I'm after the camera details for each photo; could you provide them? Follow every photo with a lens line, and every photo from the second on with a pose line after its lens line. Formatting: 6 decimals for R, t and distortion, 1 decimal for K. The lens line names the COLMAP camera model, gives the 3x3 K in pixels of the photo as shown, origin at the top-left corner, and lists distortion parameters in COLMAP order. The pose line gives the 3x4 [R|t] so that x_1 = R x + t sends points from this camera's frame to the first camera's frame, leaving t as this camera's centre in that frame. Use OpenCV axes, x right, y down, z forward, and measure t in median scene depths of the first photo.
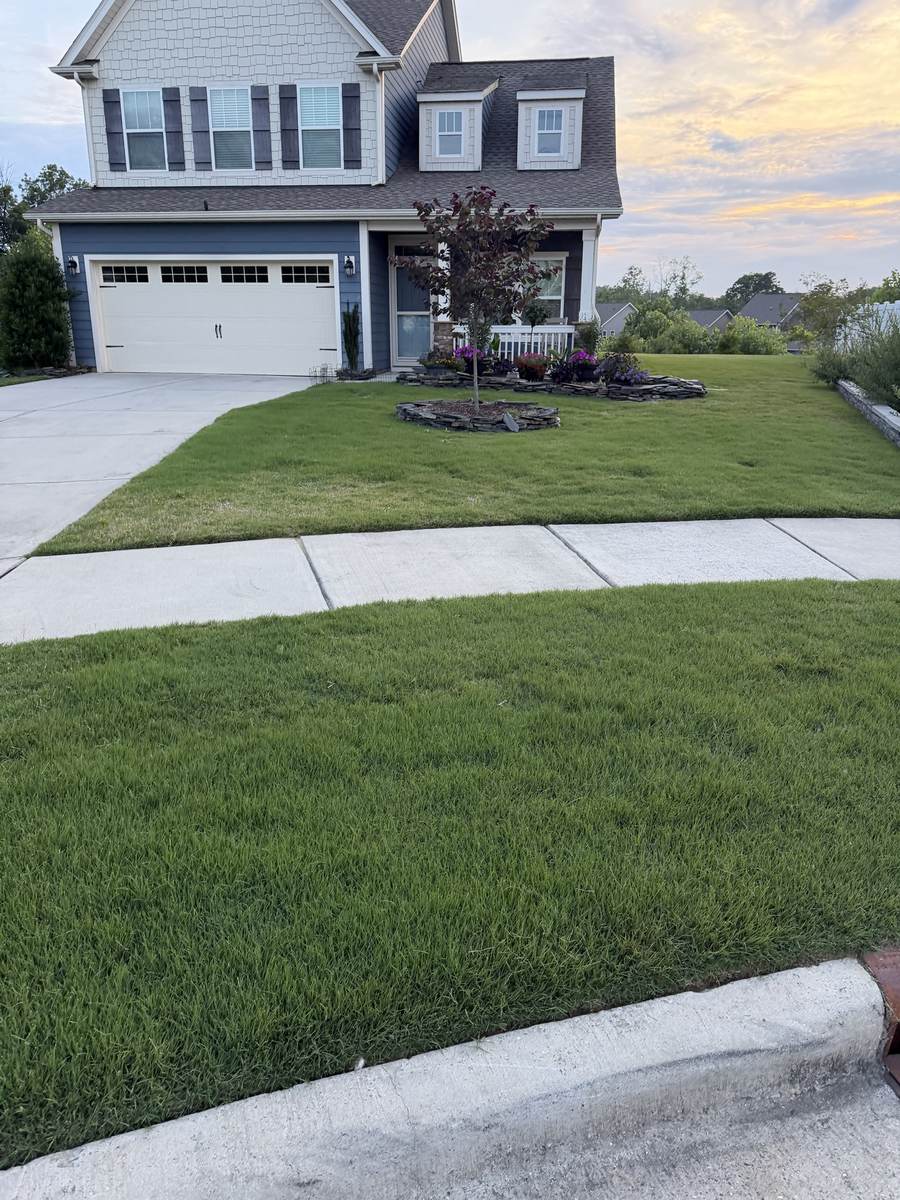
lens RADIAL K [[876.9, 0, 450.2], [0, 876.9, 585.0], [0, 0, 1]] dist [0.007149, -0.005277]
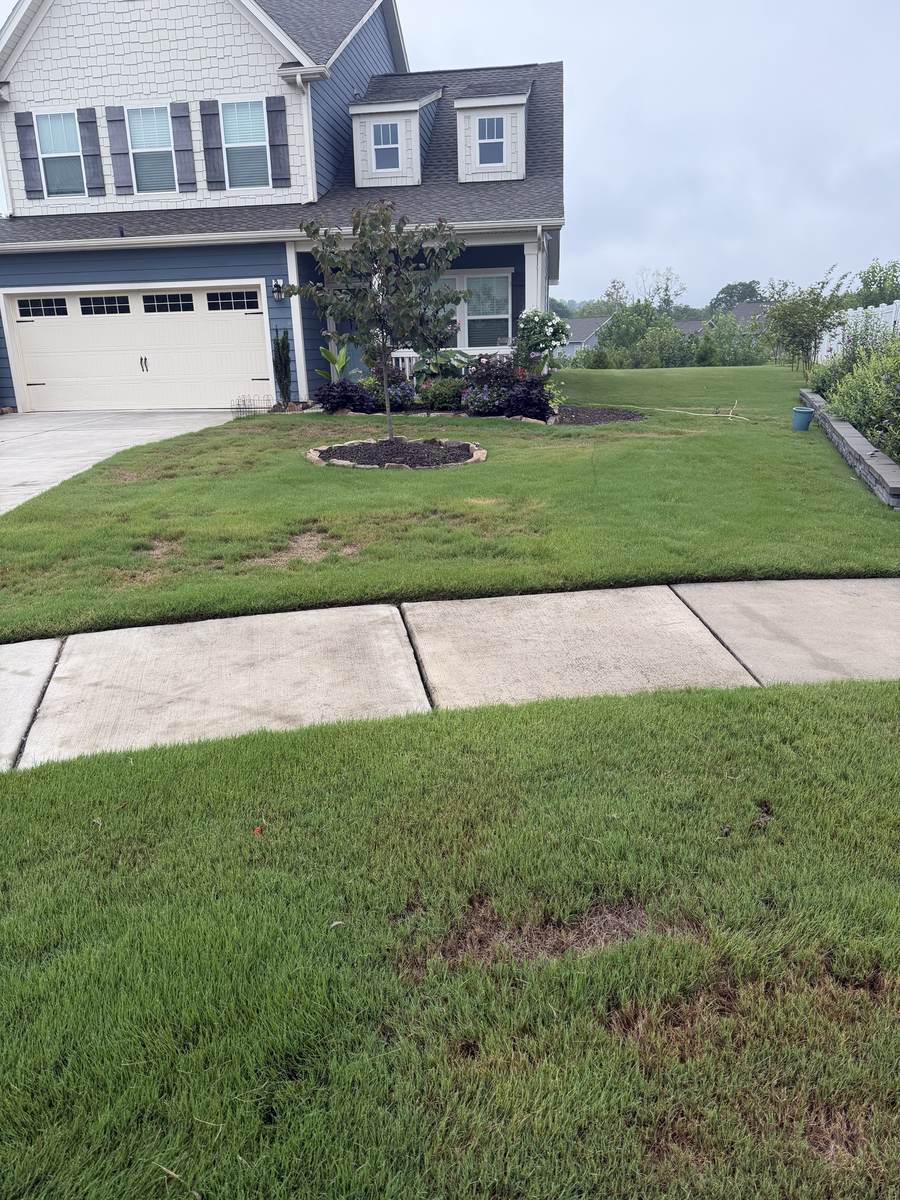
lens RADIAL K [[857.4, 0, 450.0], [0, 857.4, 600.0], [0, 0, 1]] dist [-0.005173, 0.003391]
pose [[0.999485, -0.030919, -0.008582, 0.064341], [0.030949, 0.999515, 0.003434, -0.028578], [0.008471, -0.003697, 0.999957, 0.080286]]
